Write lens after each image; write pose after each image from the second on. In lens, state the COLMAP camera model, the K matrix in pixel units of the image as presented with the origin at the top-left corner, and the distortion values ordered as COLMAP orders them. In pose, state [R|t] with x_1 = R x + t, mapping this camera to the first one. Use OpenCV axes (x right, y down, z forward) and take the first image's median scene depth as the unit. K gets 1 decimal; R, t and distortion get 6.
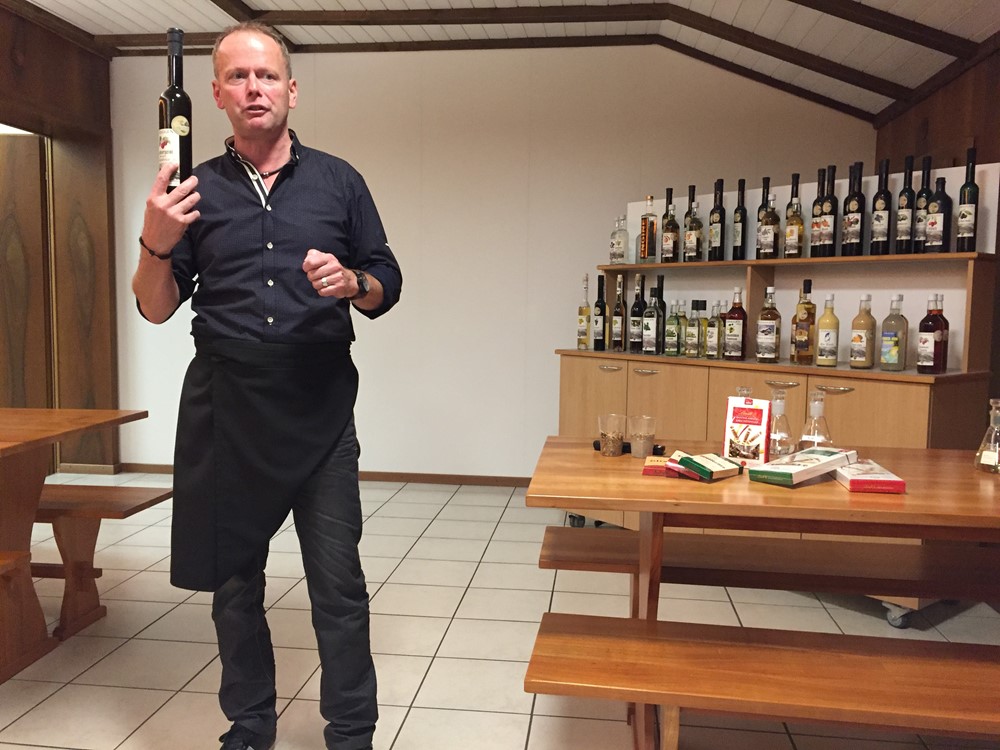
lens RADIAL K [[856.9, 0, 500.0], [0, 856.9, 375.0], [0, 0, 1]] dist [0.081859, -0.106567]
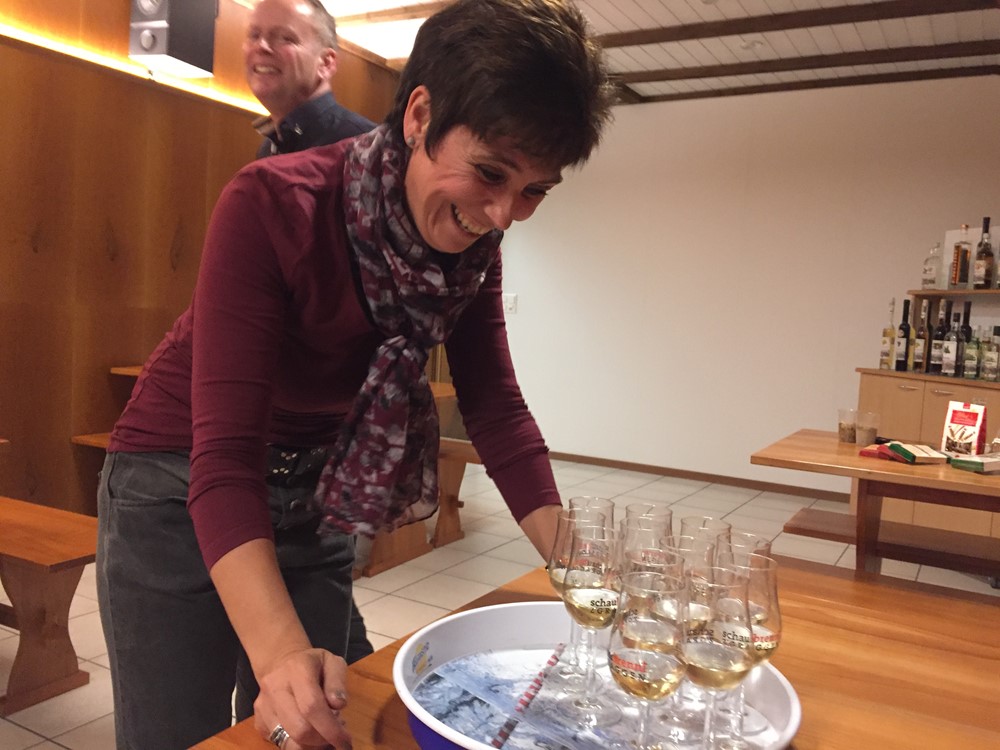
lens RADIAL K [[856.9, 0, 500.0], [0, 856.9, 375.0], [0, 0, 1]] dist [0.081859, -0.106567]
pose [[0.922037, 0.064478, -0.381694, 0.074768], [-0.073130, 0.997289, -0.008190, 0.022404], [0.380131, 0.035465, 0.924253, -0.179971]]
